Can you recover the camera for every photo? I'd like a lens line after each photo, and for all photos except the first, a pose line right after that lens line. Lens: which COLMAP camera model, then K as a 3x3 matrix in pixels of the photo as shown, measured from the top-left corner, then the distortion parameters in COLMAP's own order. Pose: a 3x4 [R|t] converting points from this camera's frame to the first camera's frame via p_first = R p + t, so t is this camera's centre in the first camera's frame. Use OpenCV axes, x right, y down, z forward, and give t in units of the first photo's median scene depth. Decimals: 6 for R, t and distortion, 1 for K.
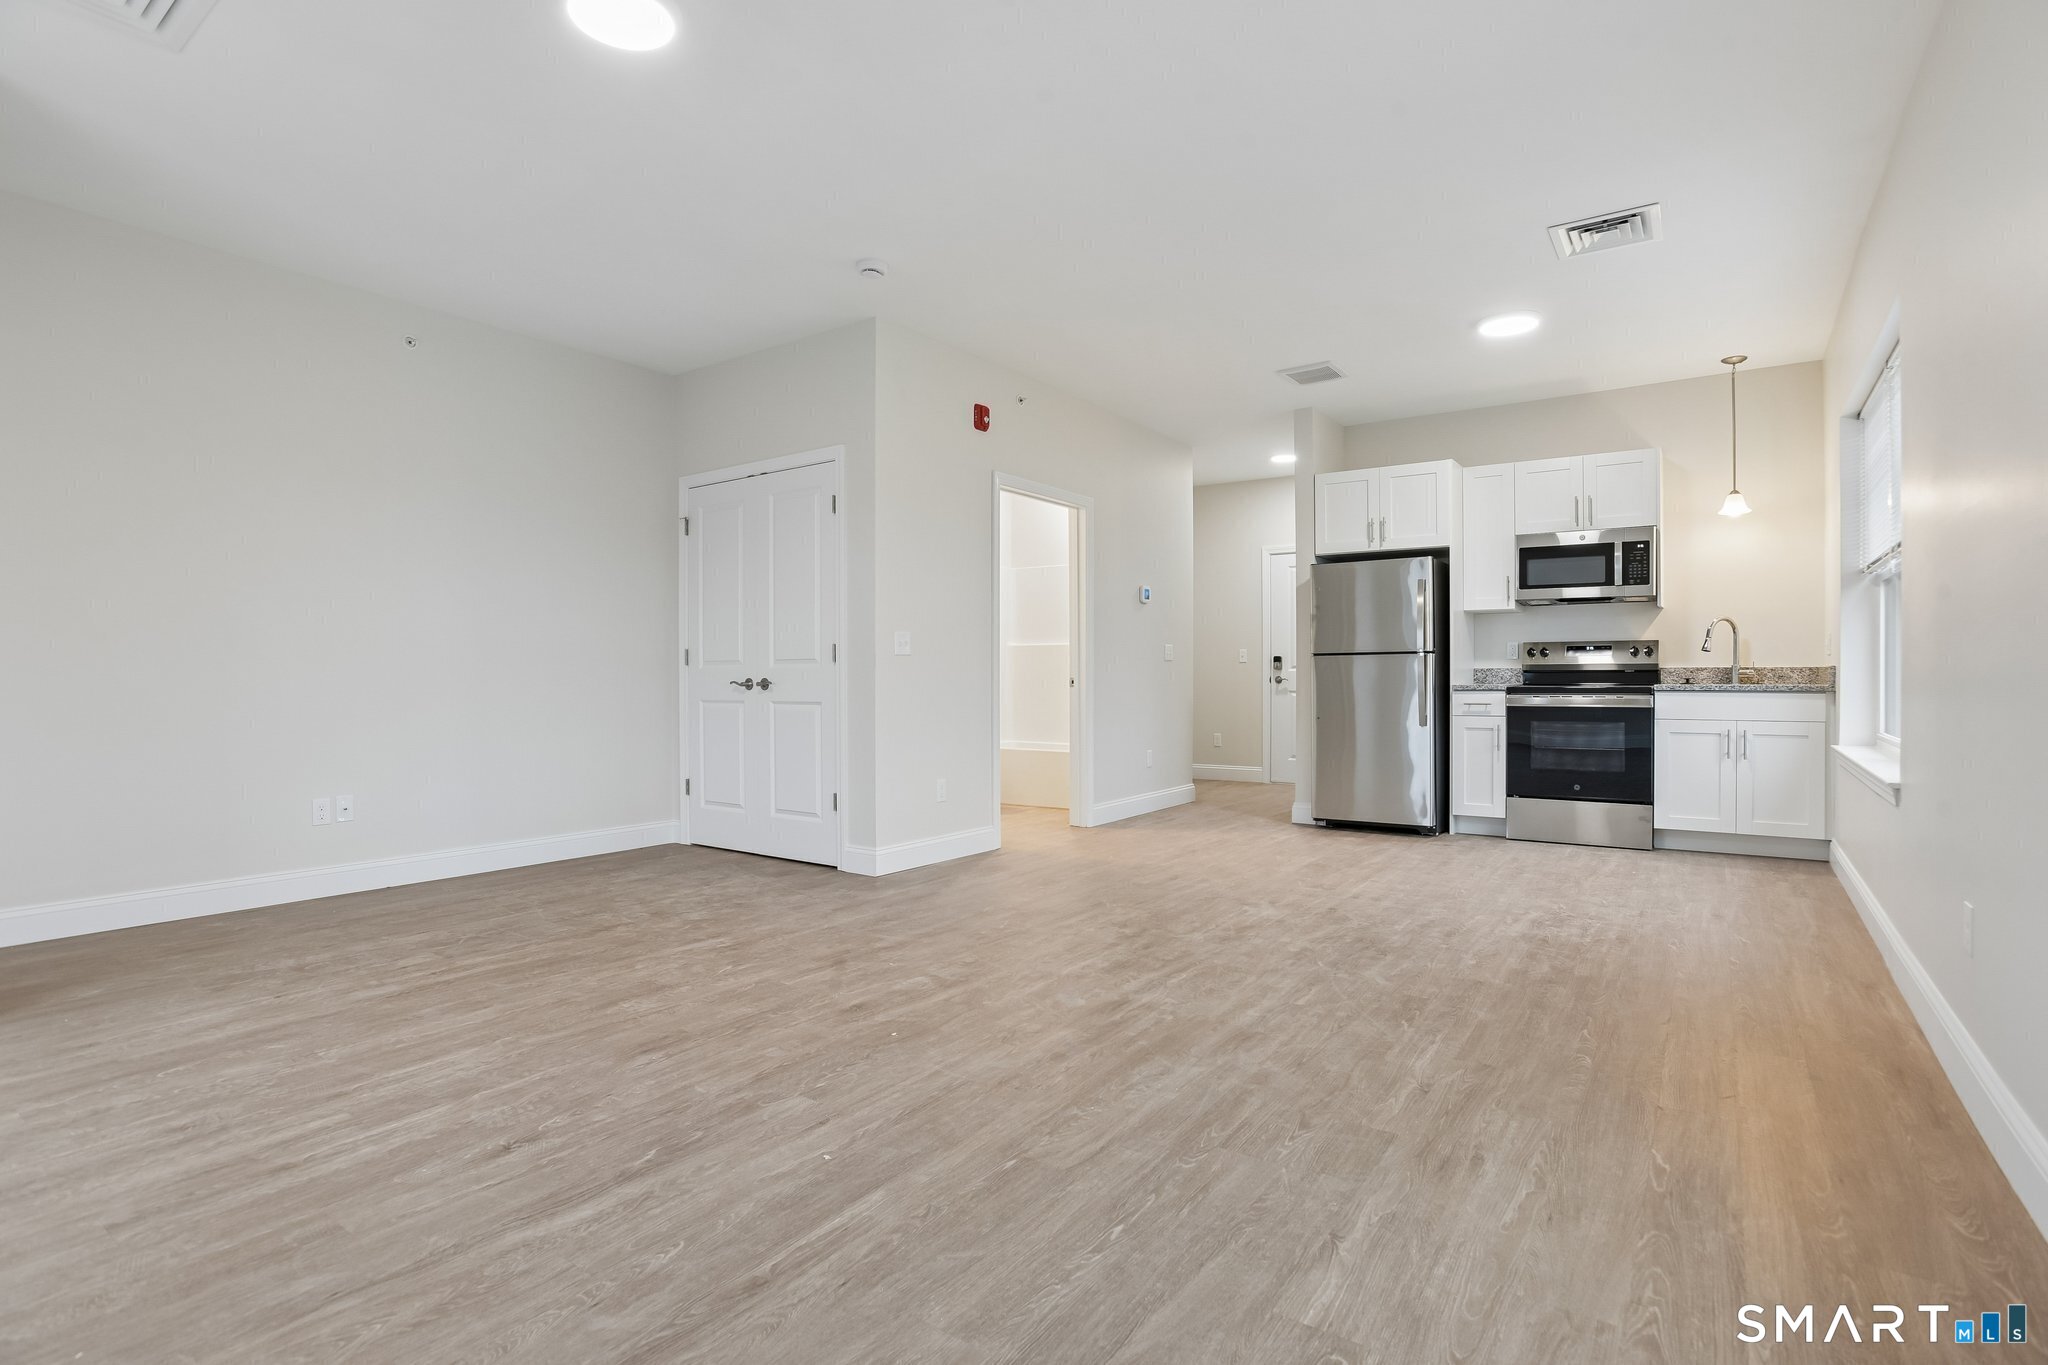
lens RADIAL K [[1001.6, 0, 1032.9], [0, 1001.6, 672.0], [0, 0, 1]] dist [-0.052407, 0.021706]
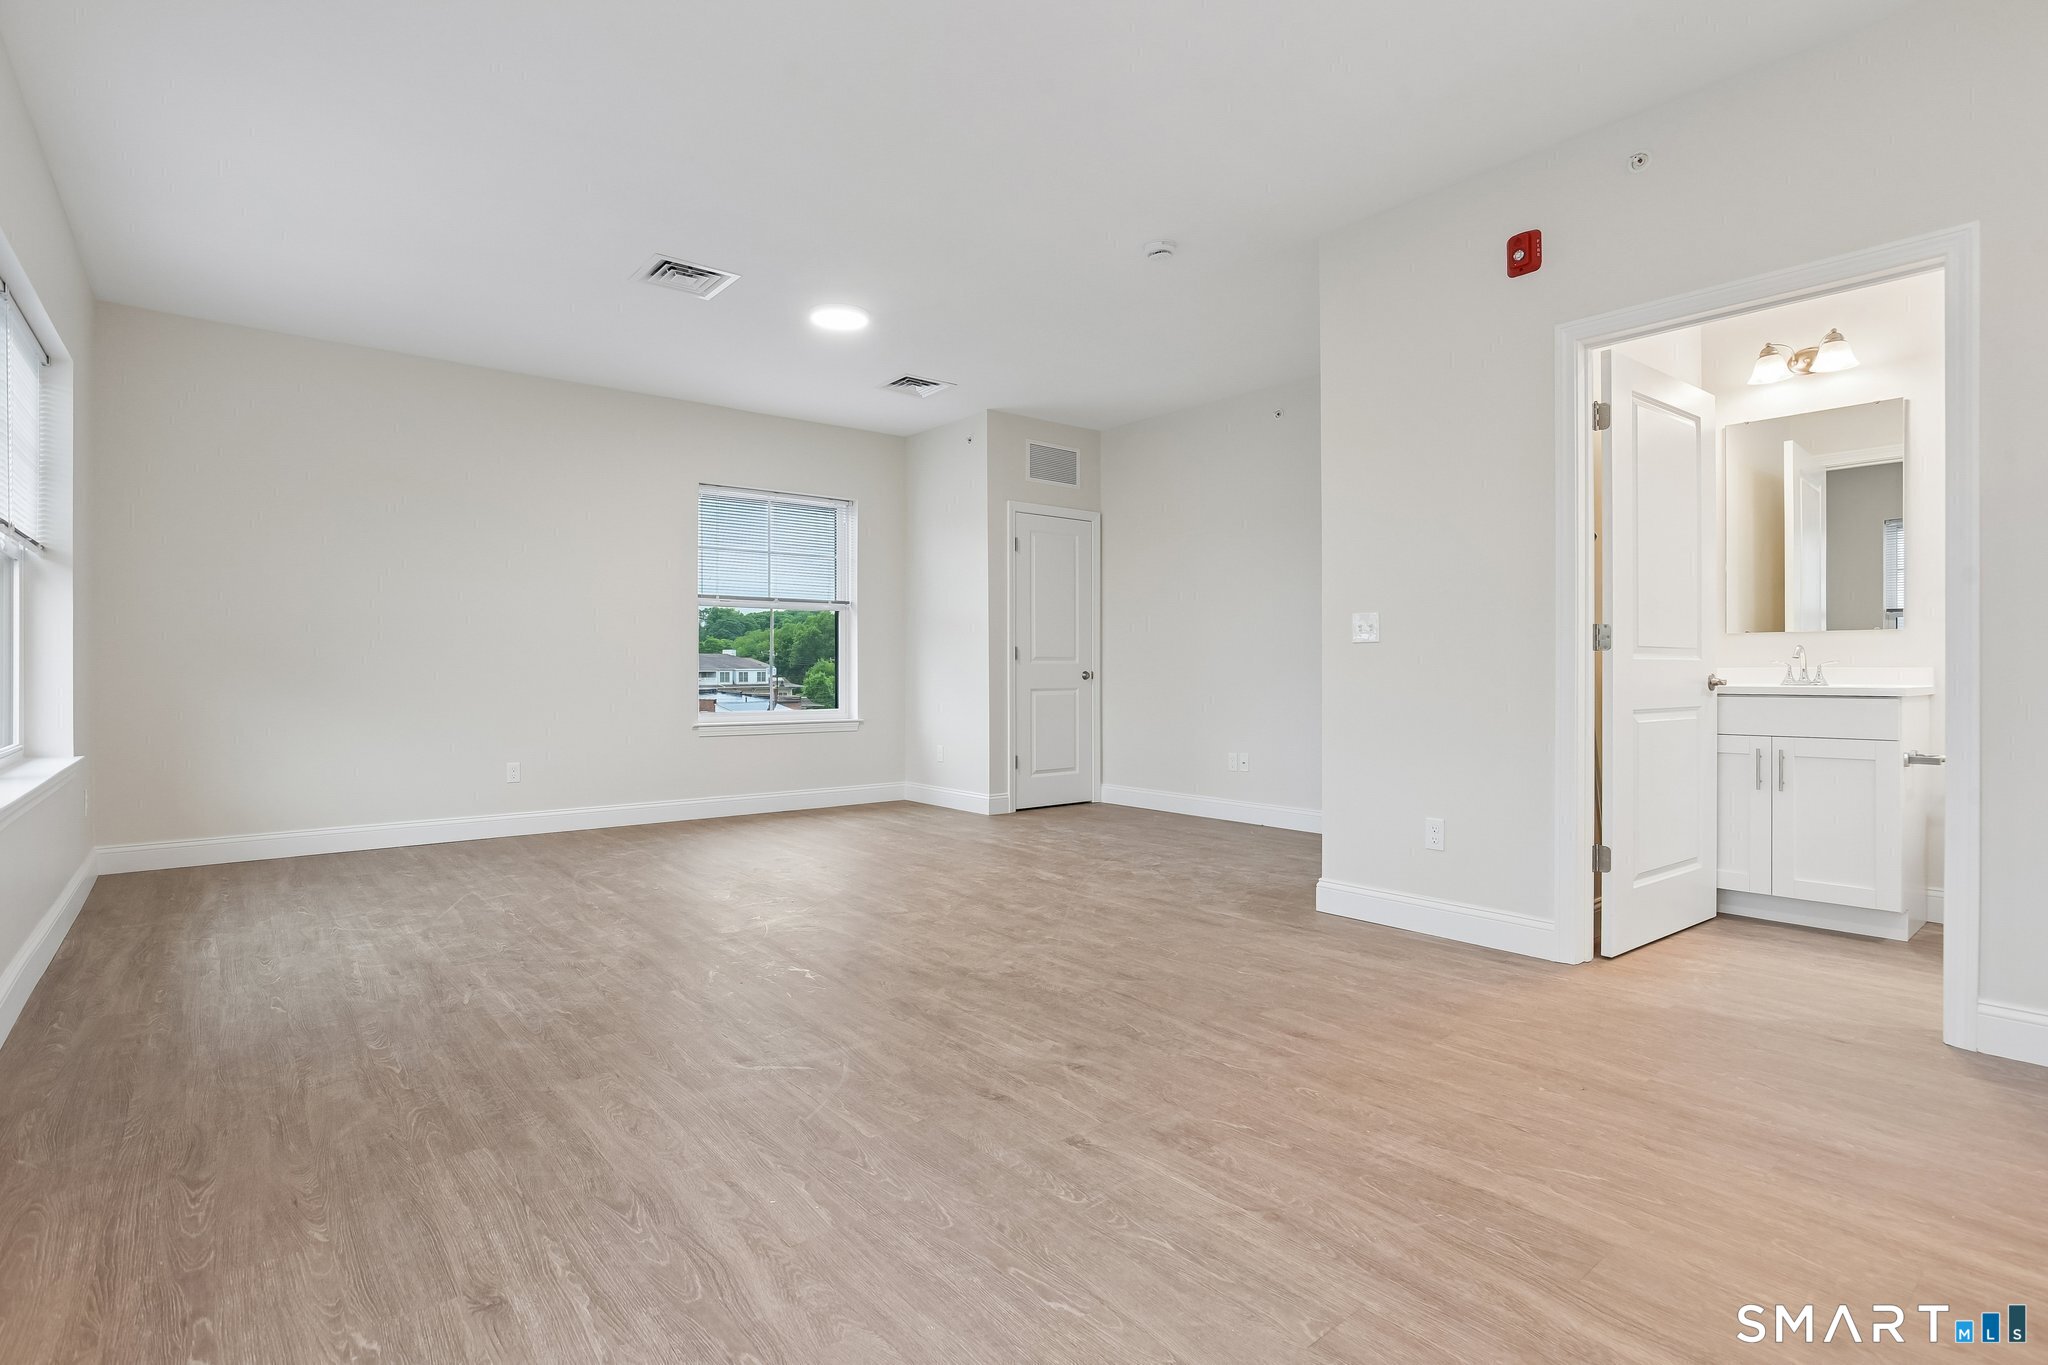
lens RADIAL K [[1001.6, 0, 1040.4], [0, 1001.6, 667.3], [0, 0, 1]] dist [-0.052407, 0.021706]
pose [[-0.264459, -0.002105, -0.964395, 1.055144], [0.003556, 0.999989, -0.003157, 0.006762], [0.964390, -0.004264, -0.264449, 1.502312]]
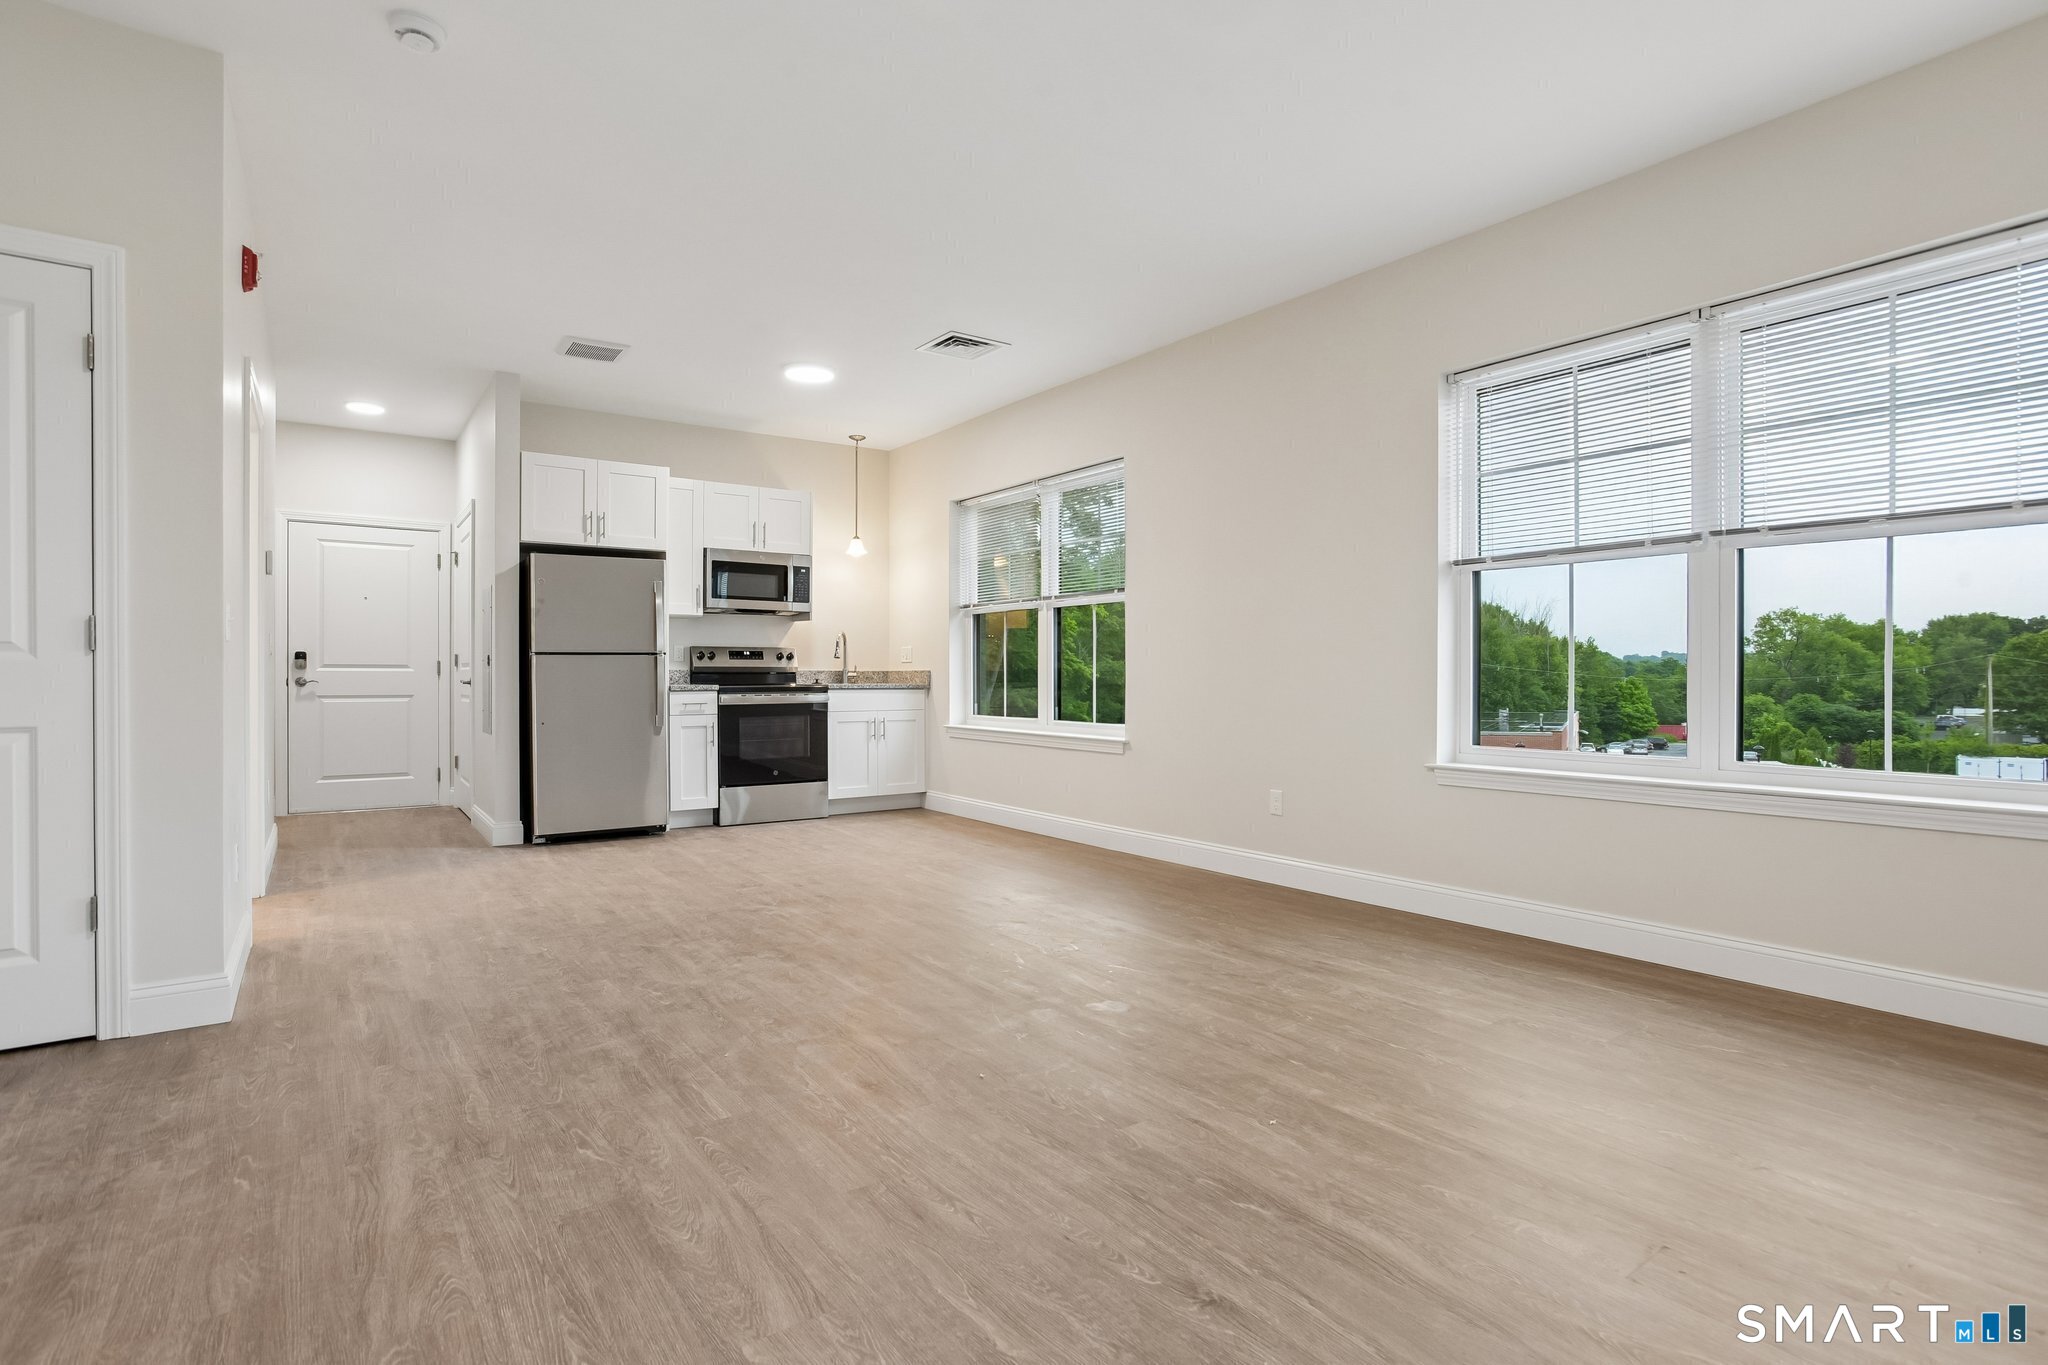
lens RADIAL K [[1001.6, 0, 1052.0], [0, 1001.6, 676.5], [0, 0, 1]] dist [-0.052407, 0.021706]
pose [[0.314675, 0.001727, 0.949198, -0.815312], [-0.003702, 0.999993, -0.000592, 0.004957], [-0.949192, -0.003328, 0.314679, 0.556332]]
